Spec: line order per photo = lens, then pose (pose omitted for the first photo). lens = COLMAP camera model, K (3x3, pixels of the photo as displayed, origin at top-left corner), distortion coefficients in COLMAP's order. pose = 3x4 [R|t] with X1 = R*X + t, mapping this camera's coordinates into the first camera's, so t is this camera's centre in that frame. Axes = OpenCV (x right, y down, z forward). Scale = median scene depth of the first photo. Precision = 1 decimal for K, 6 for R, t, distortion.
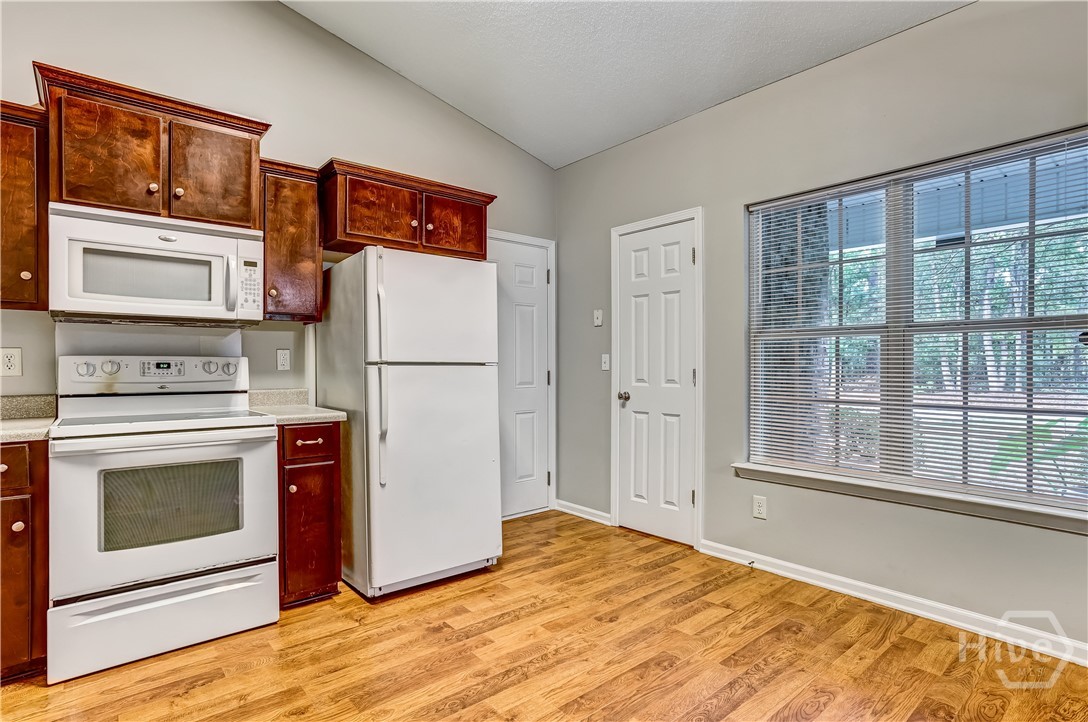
lens RADIAL K [[539.0, 0, 537.6], [0, 539.0, 369.2], [0, 0, 1]] dist [-0.012646, 0.001258]
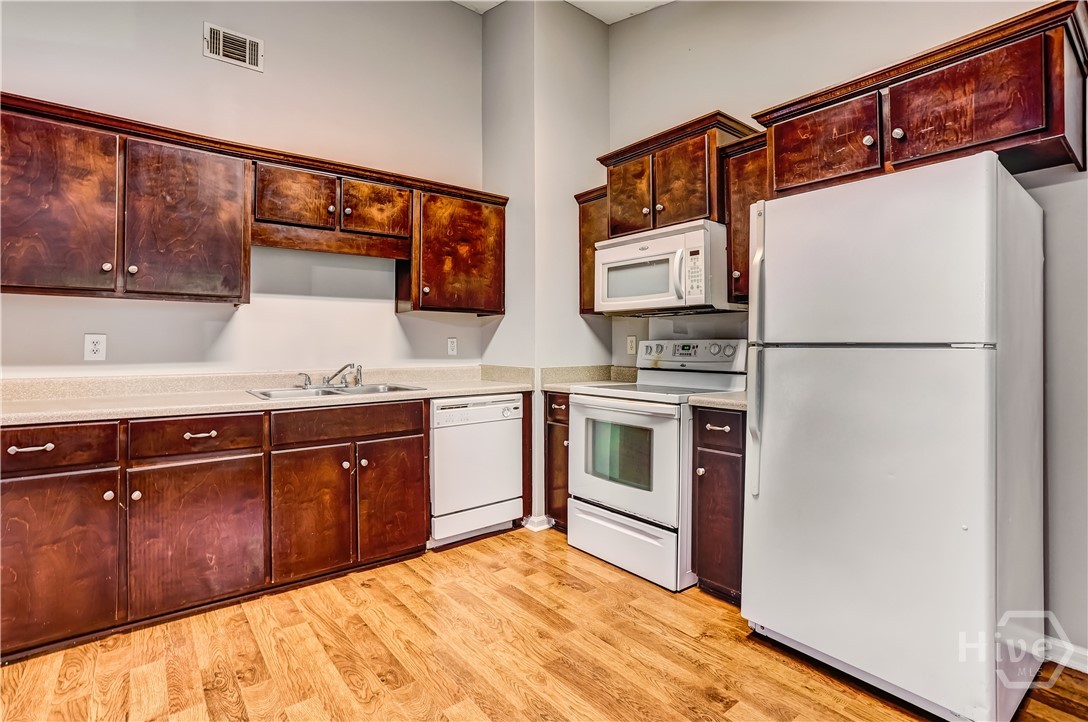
lens RADIAL K [[518.6, 0, 536.0], [0, 518.6, 342.6], [0, 0, 1]] dist [-0.022427, 0.001455]
pose [[-0.018763, -0.009175, -0.999782, 0.518639], [-0.011509, 0.999894, -0.008960, -0.004066], [0.999758, 0.011338, -0.018867, 0.723802]]
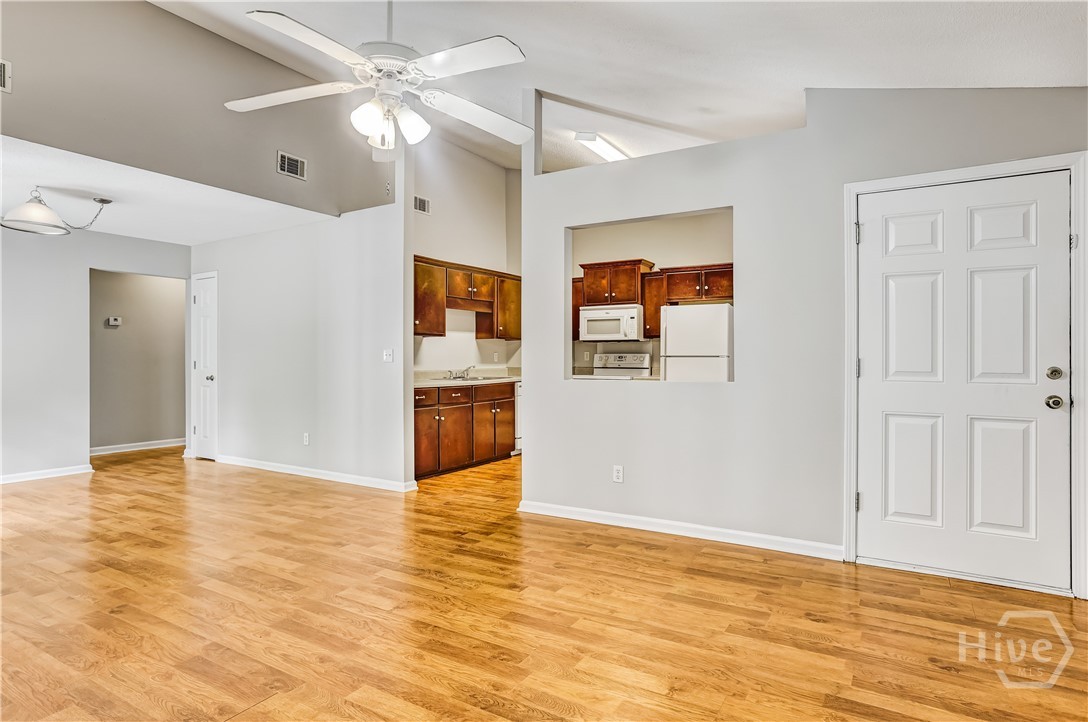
lens RADIAL K [[617.2, 0, 540.4], [0, 617.2, 354.1], [0, 0, 1]] dist [0.007529, 0.004104]
pose [[0.342664, -0.006471, -0.939436, 2.146094], [-0.009249, 0.999905, -0.010261, 0.012262], [0.939412, 0.012205, 0.342572, -0.435622]]
